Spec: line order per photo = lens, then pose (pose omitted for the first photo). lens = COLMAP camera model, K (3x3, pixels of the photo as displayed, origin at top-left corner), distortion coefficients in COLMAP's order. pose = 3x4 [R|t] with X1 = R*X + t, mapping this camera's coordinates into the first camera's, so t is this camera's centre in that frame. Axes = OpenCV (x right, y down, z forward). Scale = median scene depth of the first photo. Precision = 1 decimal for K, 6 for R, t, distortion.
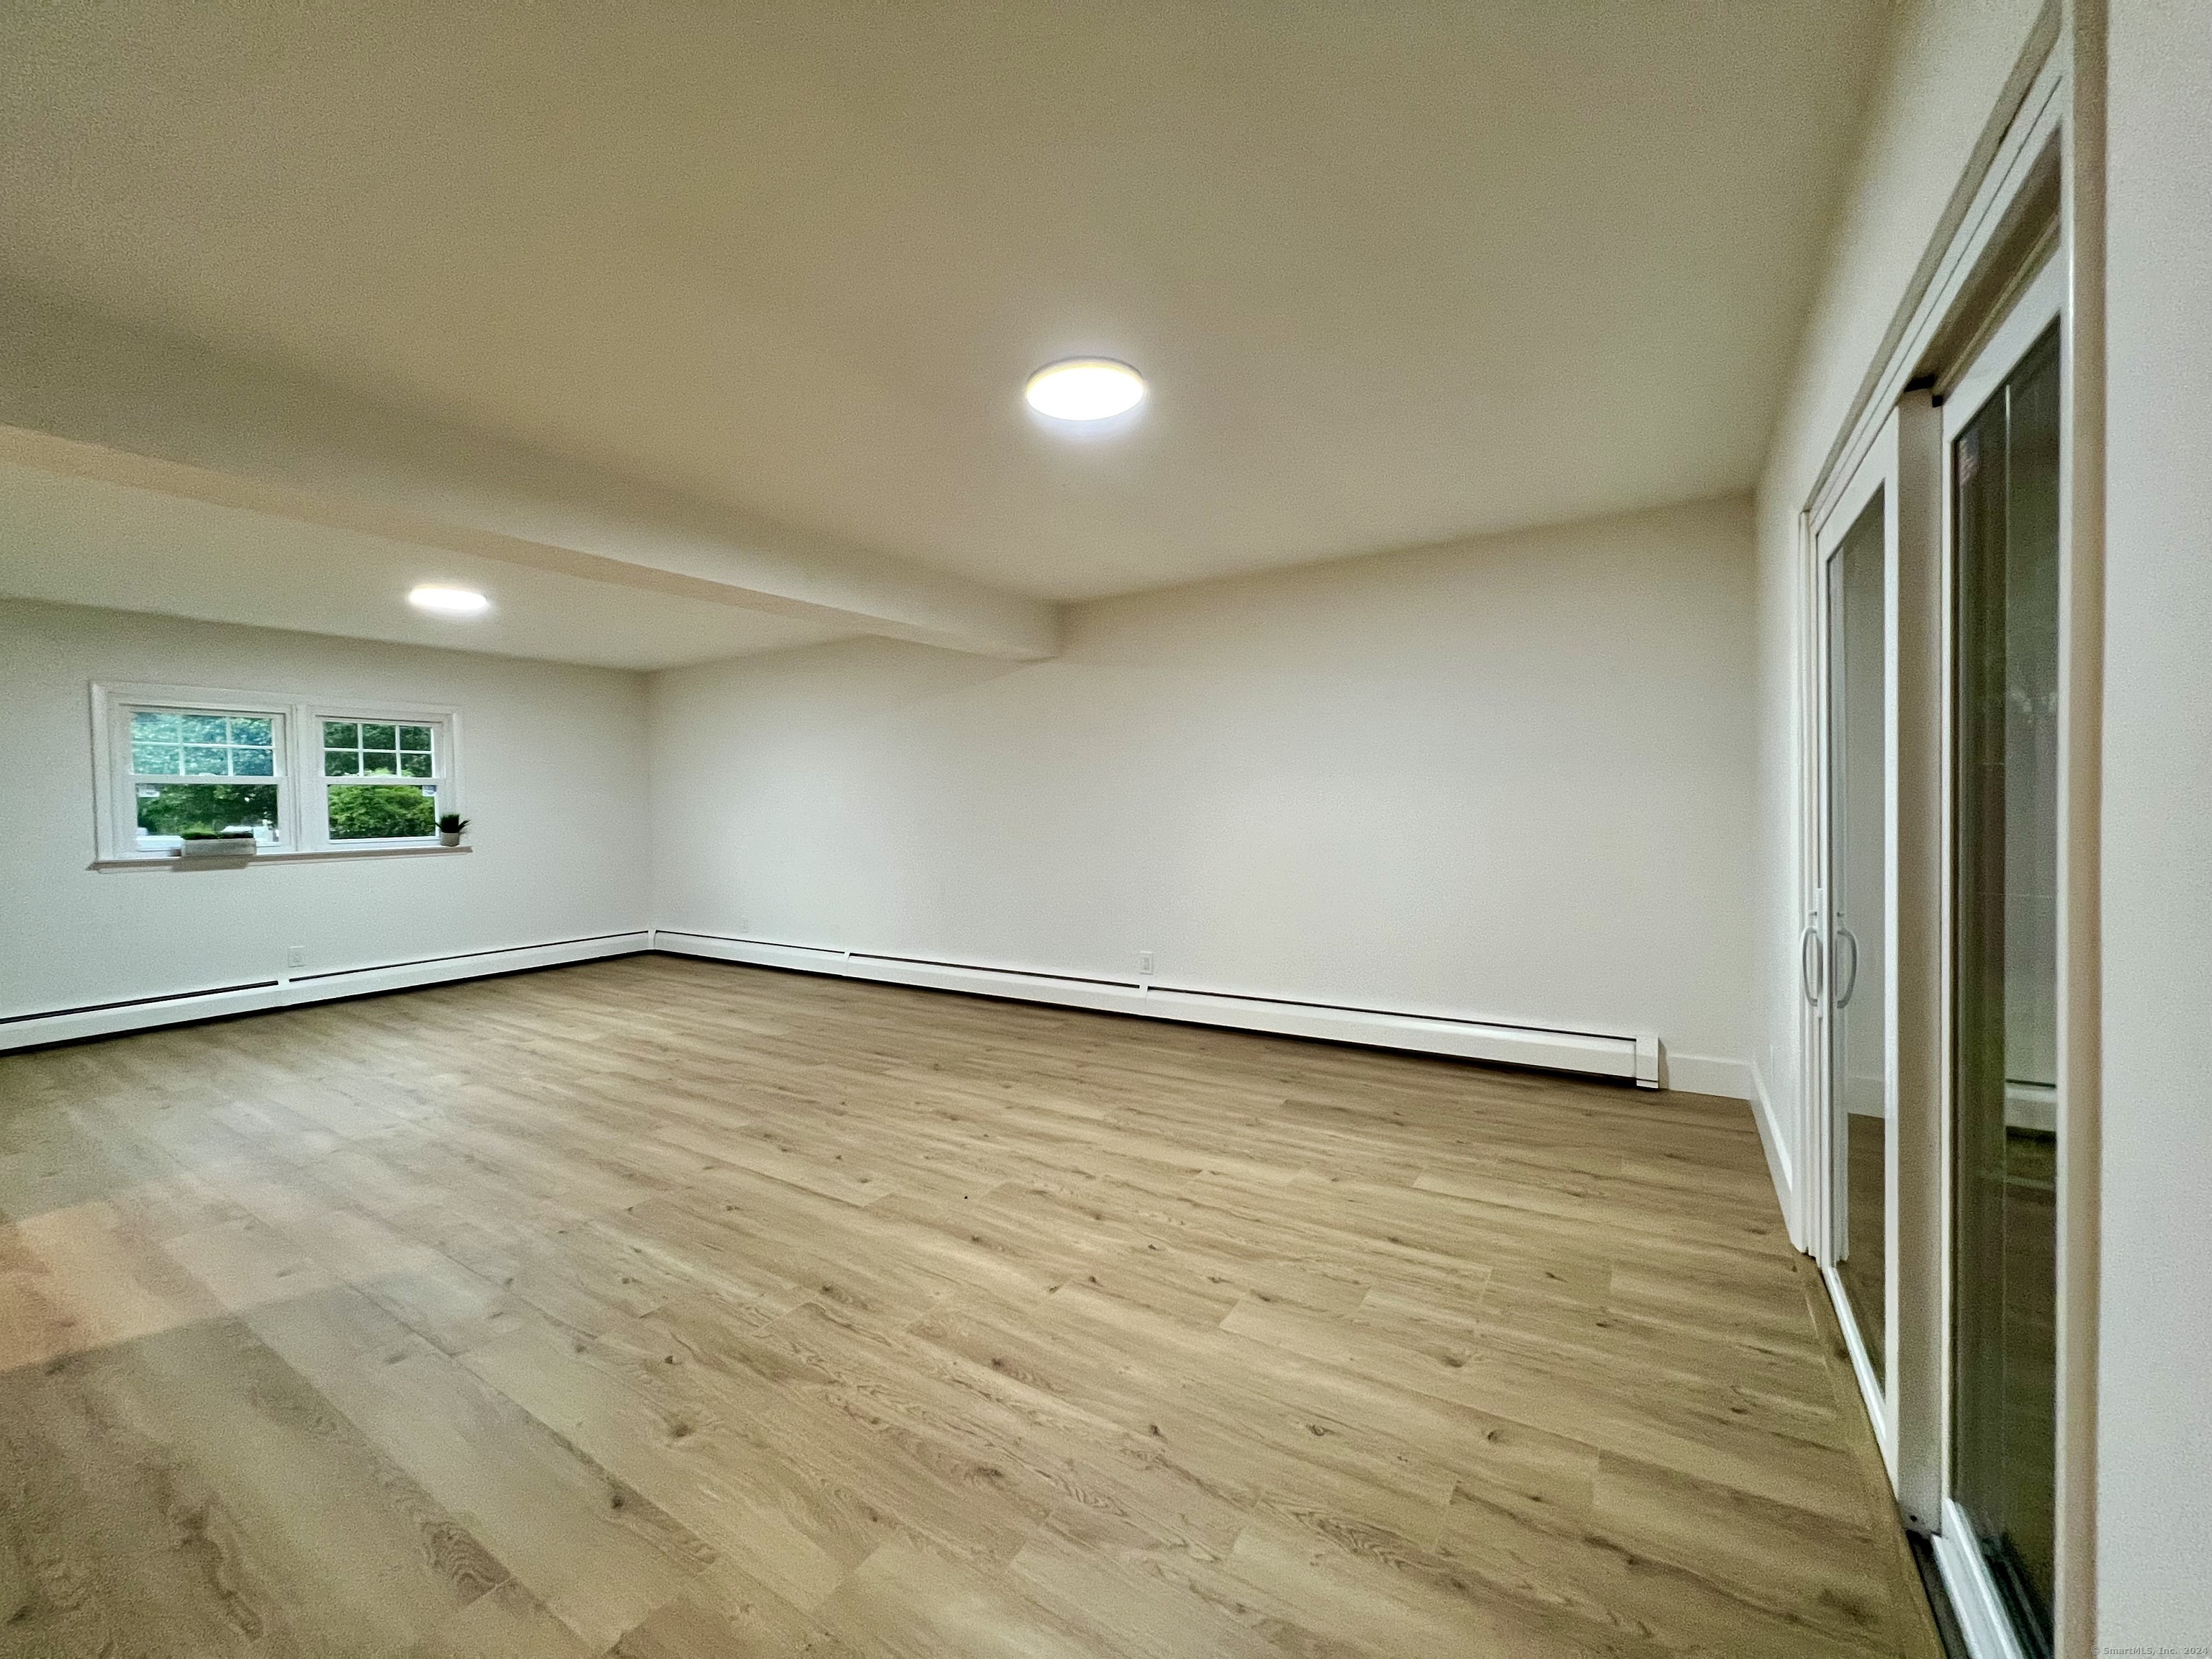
lens RADIAL K [[883.4, 0, 1094.2], [0, 883.4, 826.2], [0, 0, 1]] dist [0.000551, 0.000254]
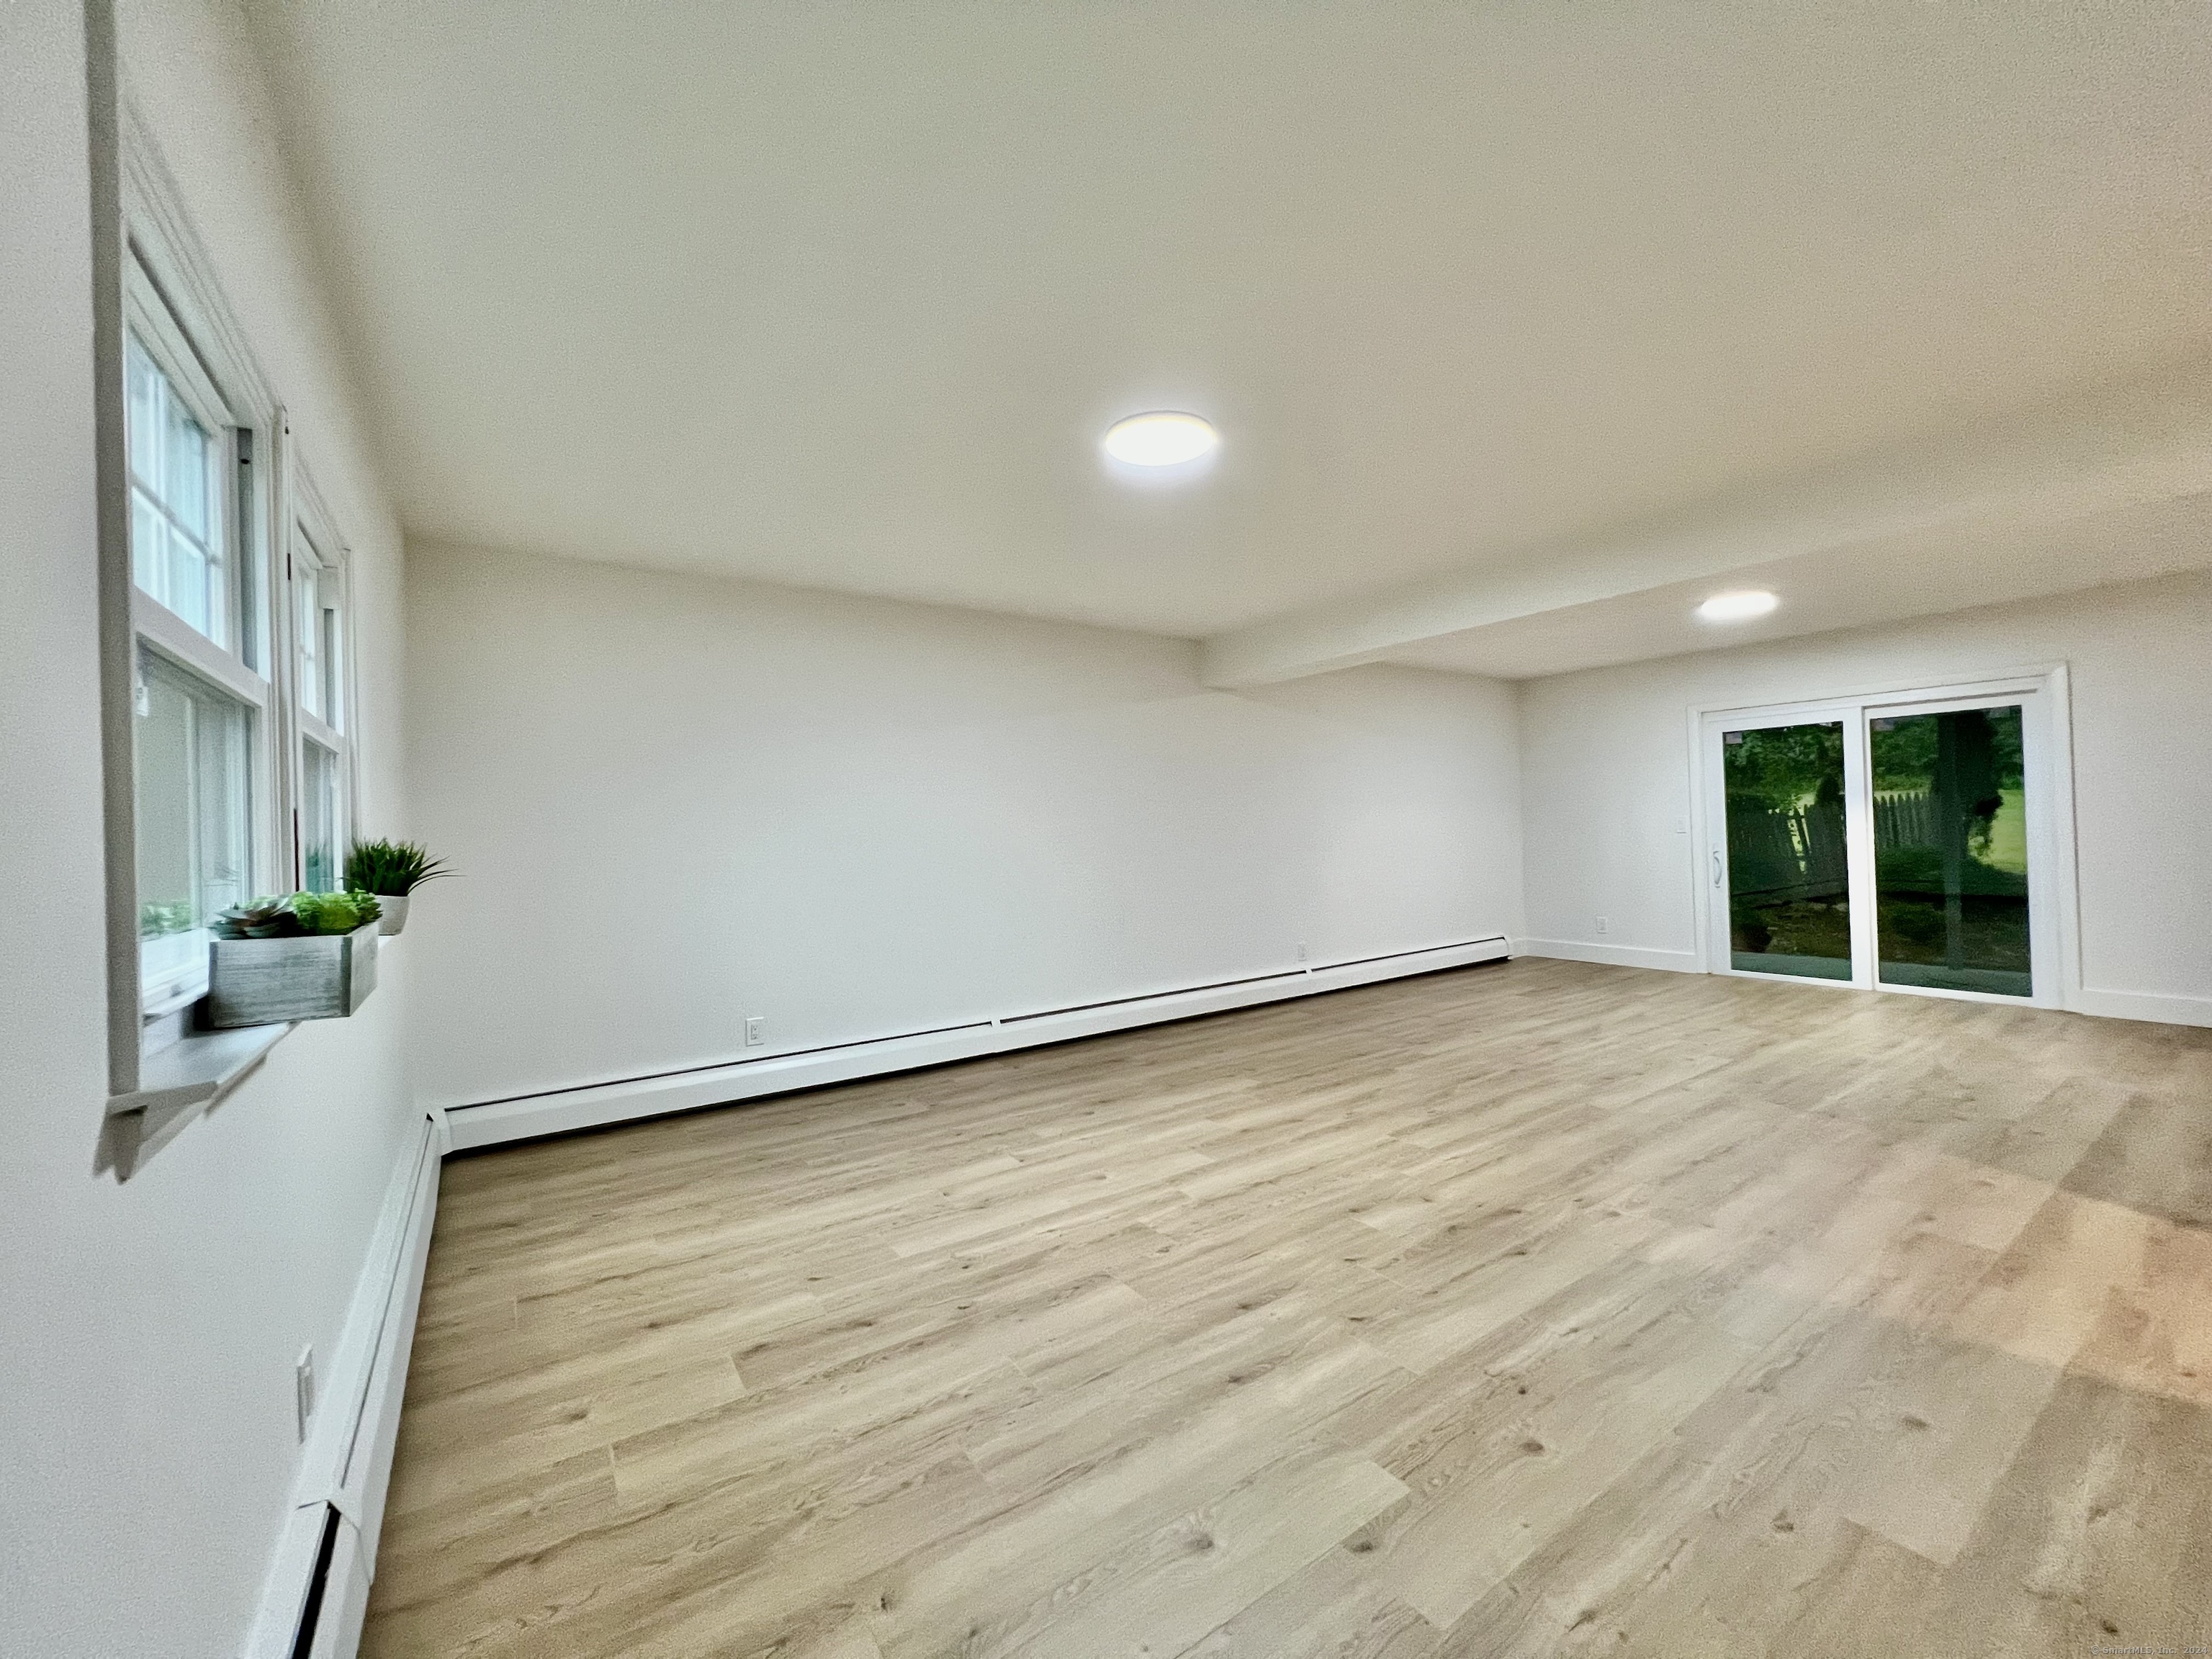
lens RADIAL K [[883.4, 0, 1094.2], [0, 883.4, 826.2], [0, 0, 1]] dist [0.000551, 0.000254]
pose [[0.394249, 0.006747, 0.918979, -1.528960], [0.045522, 0.998602, -0.026861, -0.000762], [-0.917876, 0.052423, 0.393391, 0.988414]]
